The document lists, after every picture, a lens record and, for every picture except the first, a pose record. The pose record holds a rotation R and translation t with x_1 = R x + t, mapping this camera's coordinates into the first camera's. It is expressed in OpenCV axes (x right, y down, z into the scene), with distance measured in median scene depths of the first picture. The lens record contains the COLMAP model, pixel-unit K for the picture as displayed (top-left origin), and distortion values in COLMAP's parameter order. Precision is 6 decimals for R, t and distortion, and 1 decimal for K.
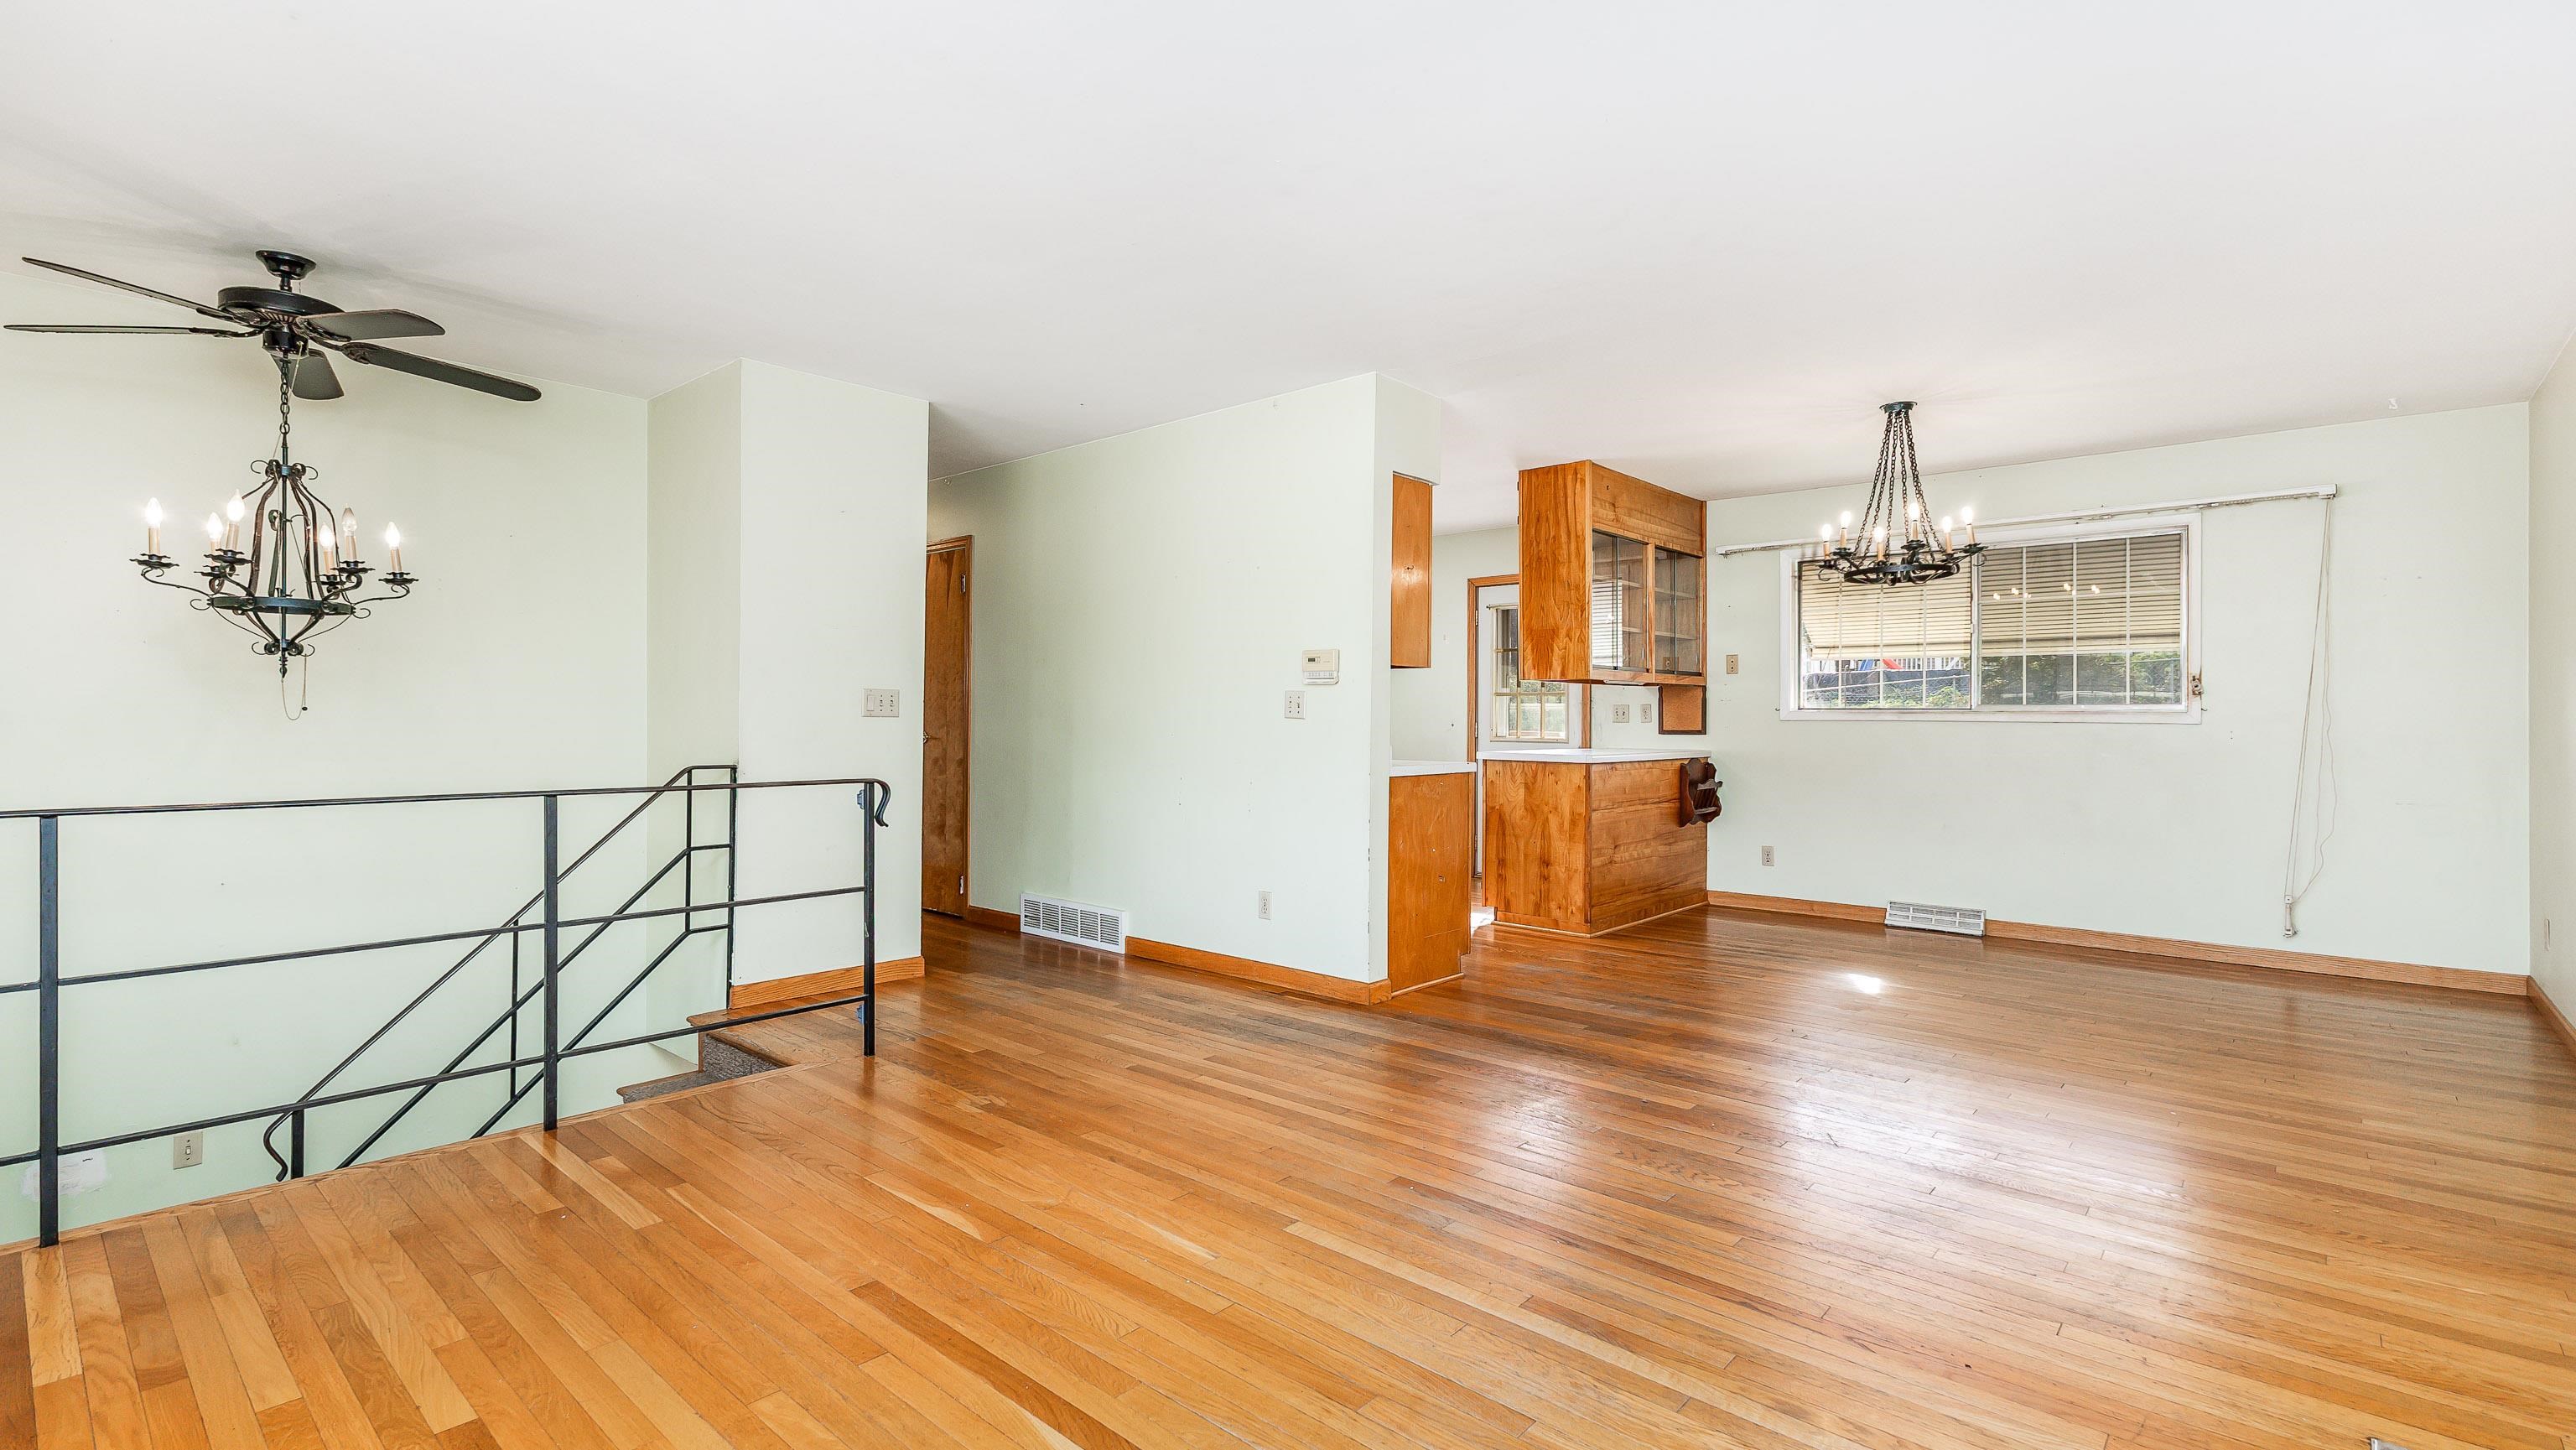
lens RADIAL K [[1147.4, 0, 1285.8], [0, 1147.4, 727.0], [0, 0, 1]] dist [0.009179, -0.001559]
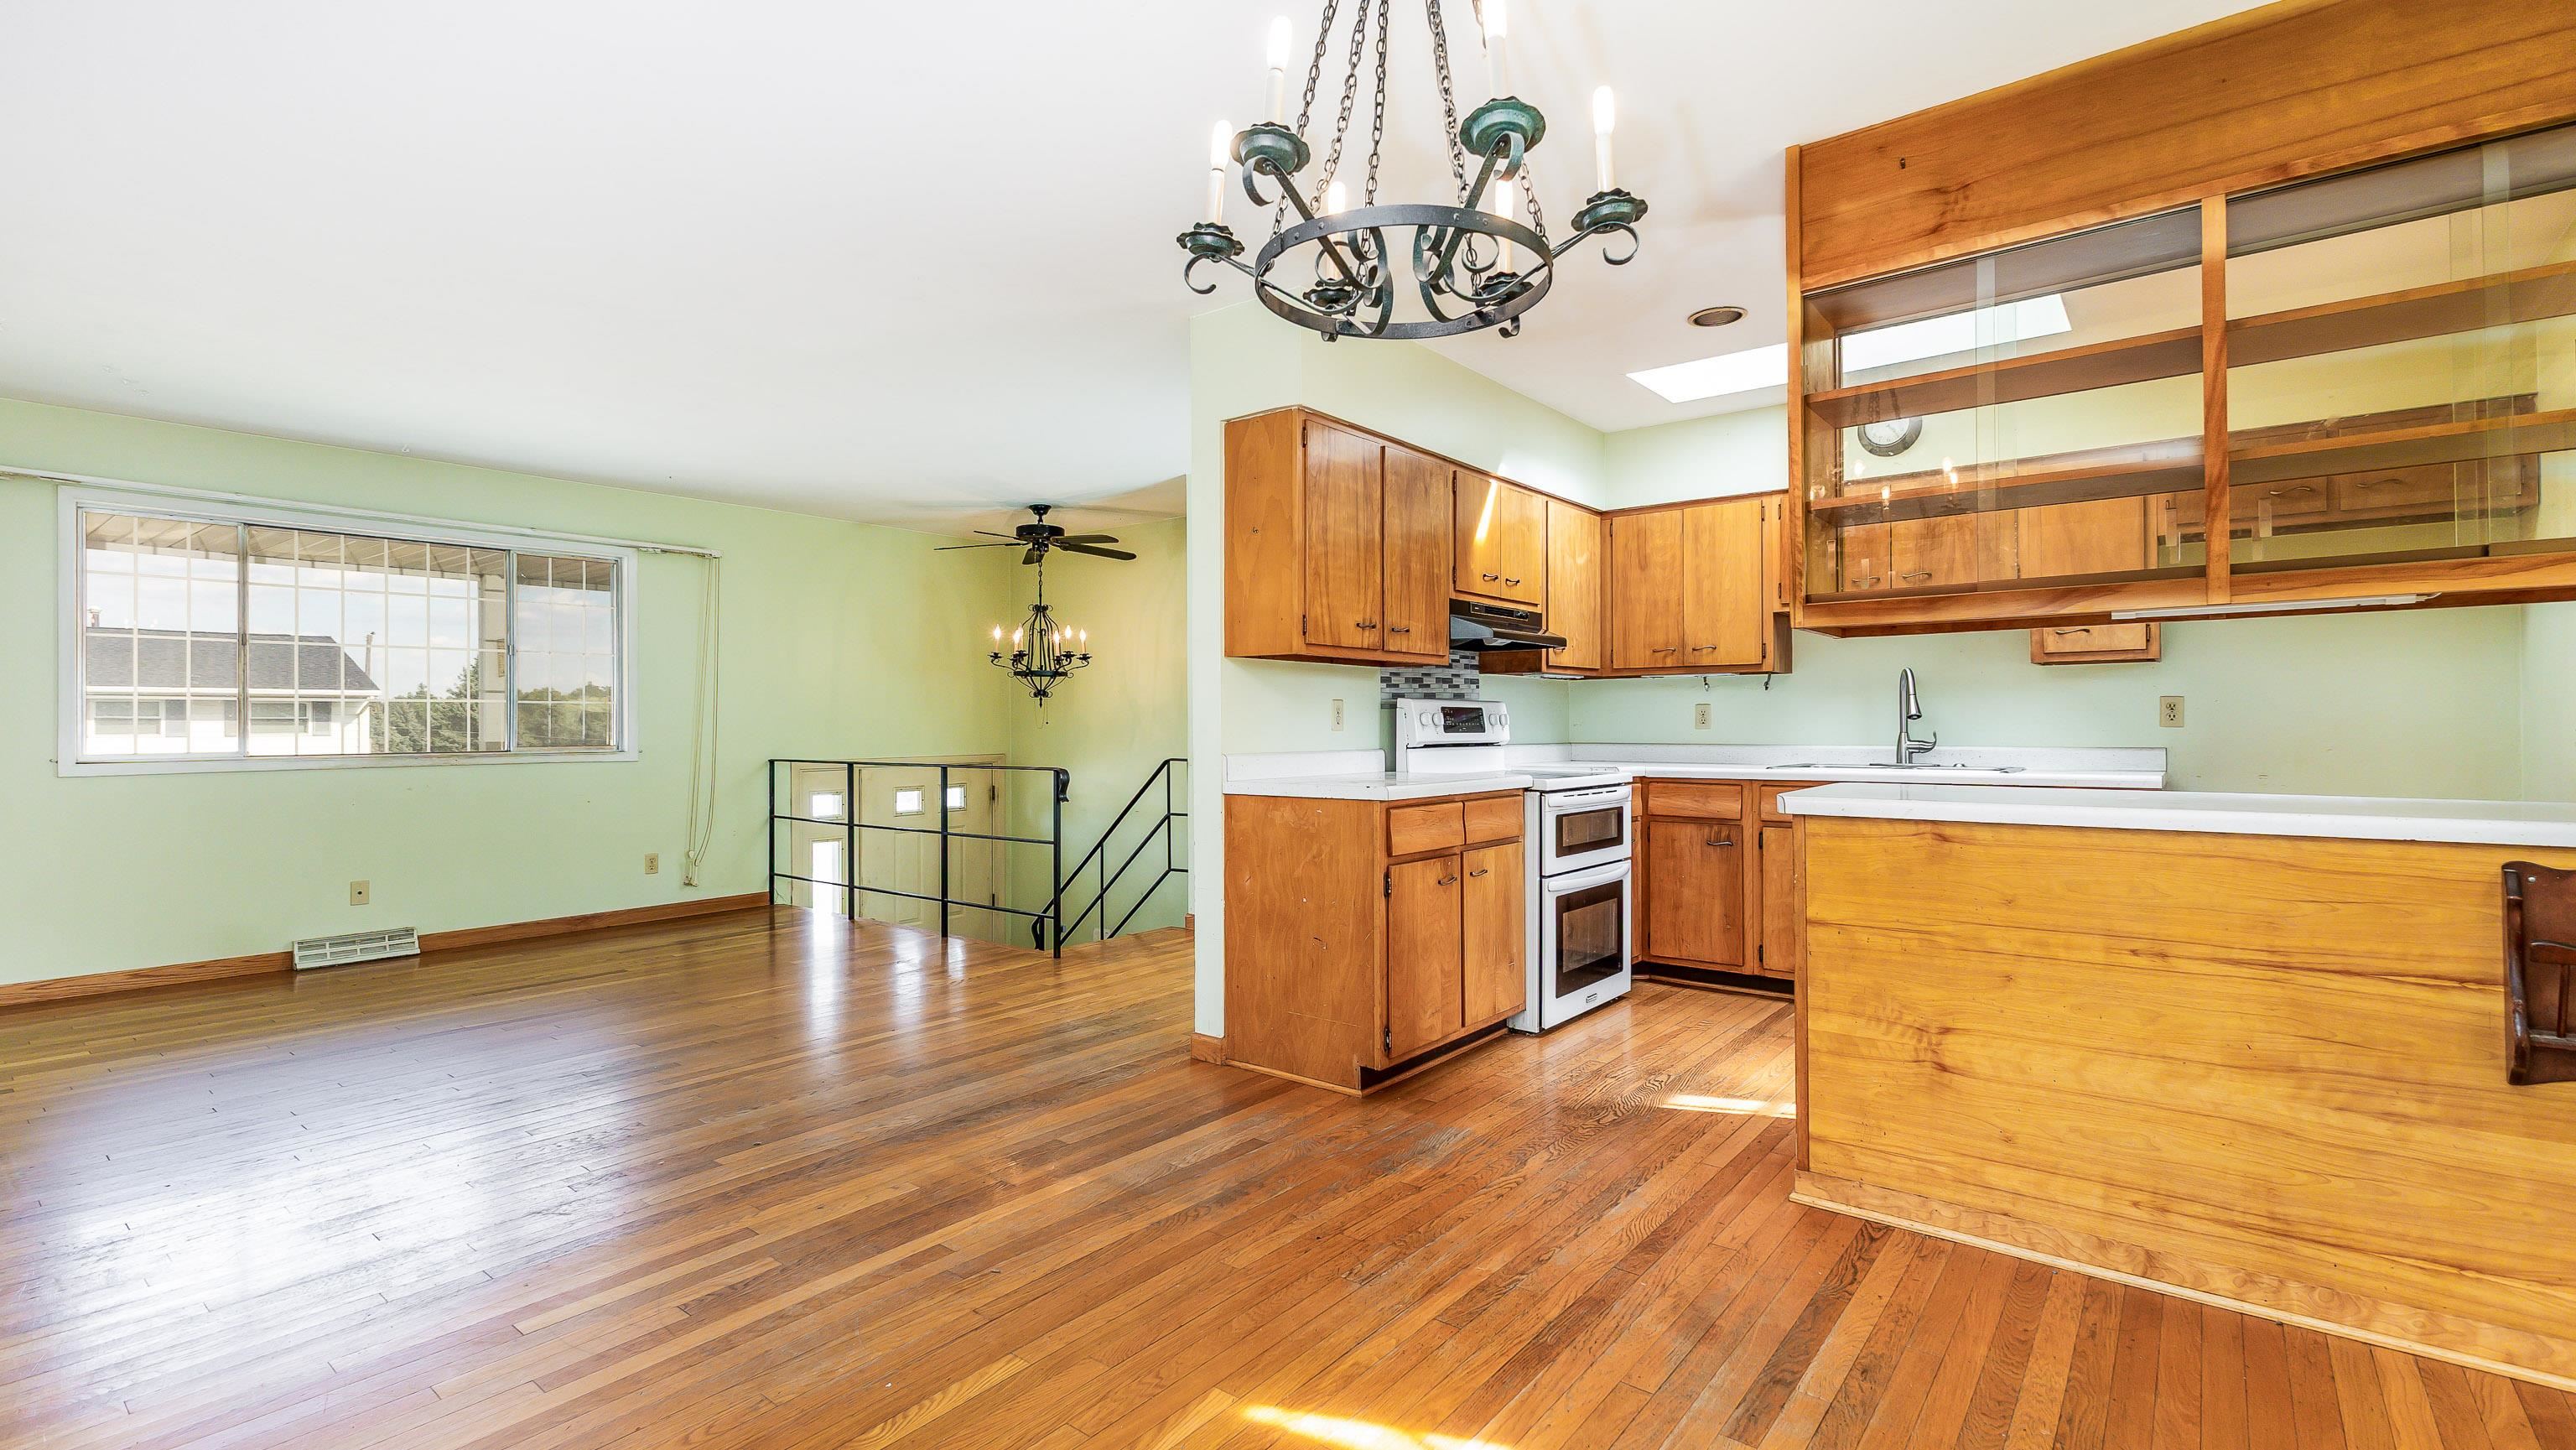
lens RADIAL K [[1147.4, 0, 1292.5], [0, 1147.4, 722.8], [0, 0, 1]] dist [0.009179, -0.001559]
pose [[0.056078, -0.007548, -0.998398, 0.797058], [-0.001623, 0.999969, -0.007651, -0.001032], [0.998425, 0.002050, 0.056064, 0.875275]]
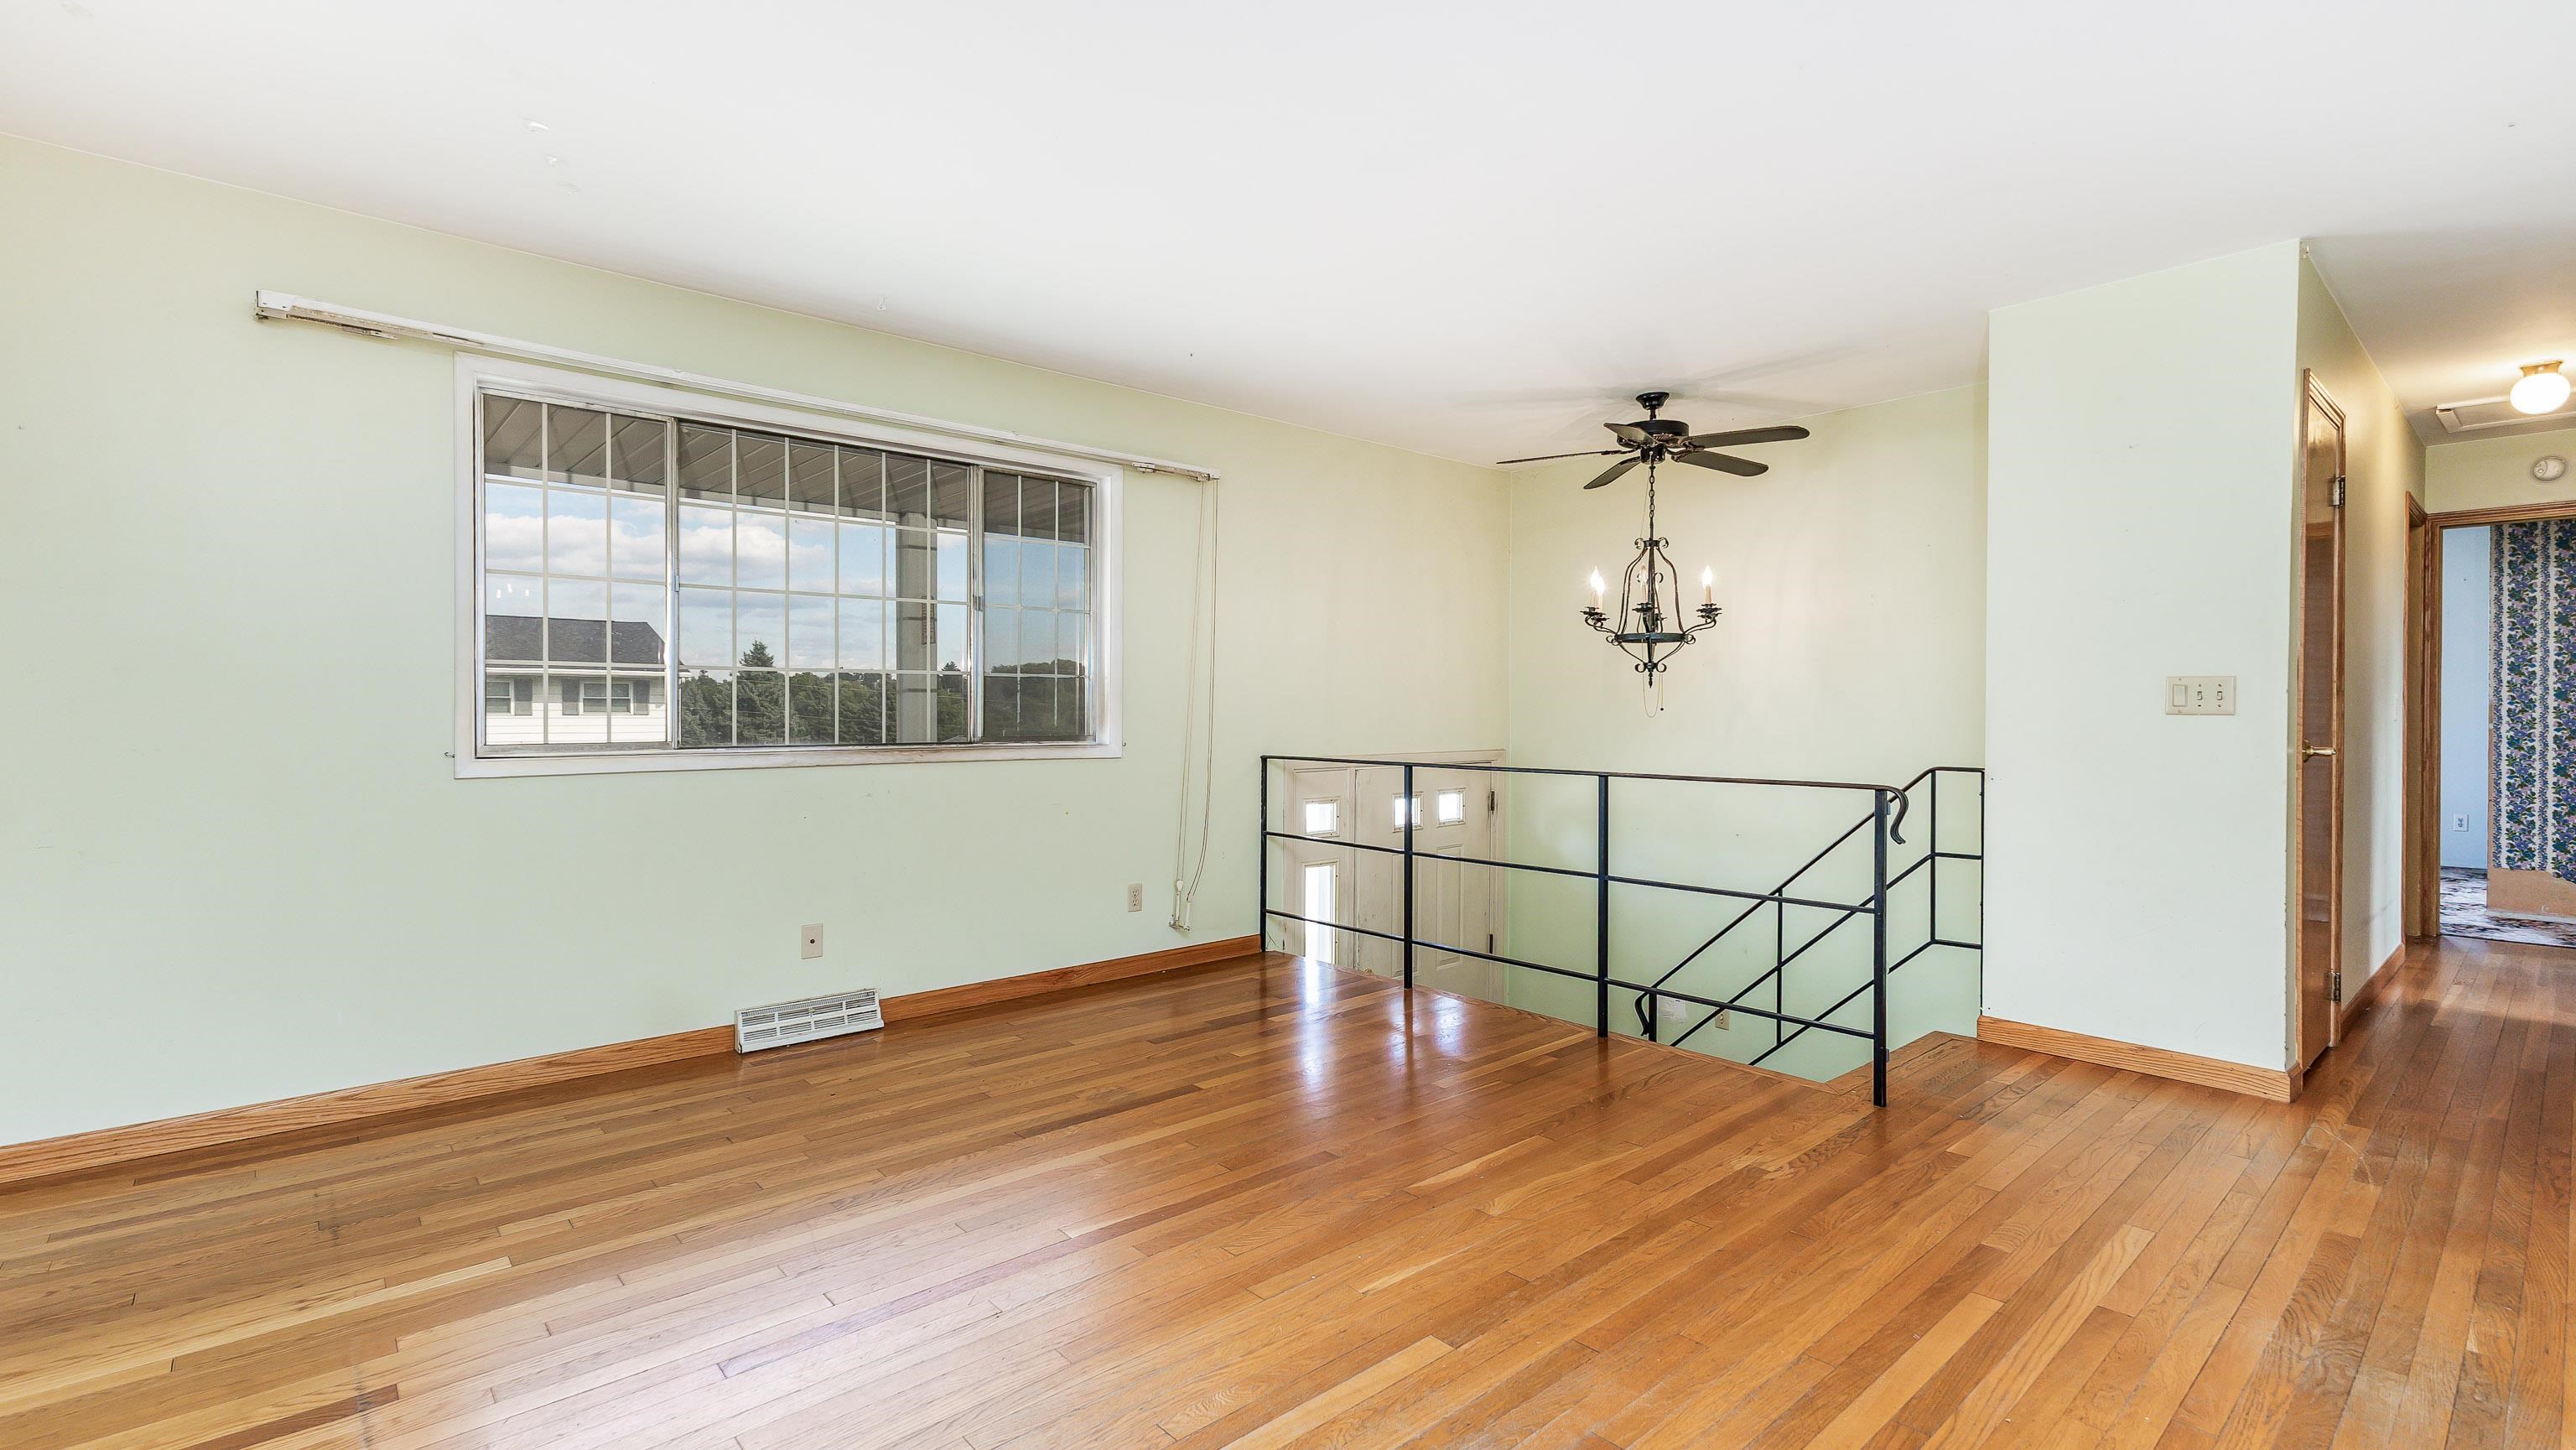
lens RADIAL K [[1147.4, 0, 1288.8], [0, 1147.4, 721.5], [0, 0, 1]] dist [0.009179, -0.001559]
pose [[-0.123202, 0.002483, -0.992379, 0.396259], [-0.009713, 0.999946, 0.003708, -0.001451], [0.992334, 0.010096, -0.123171, 0.478840]]
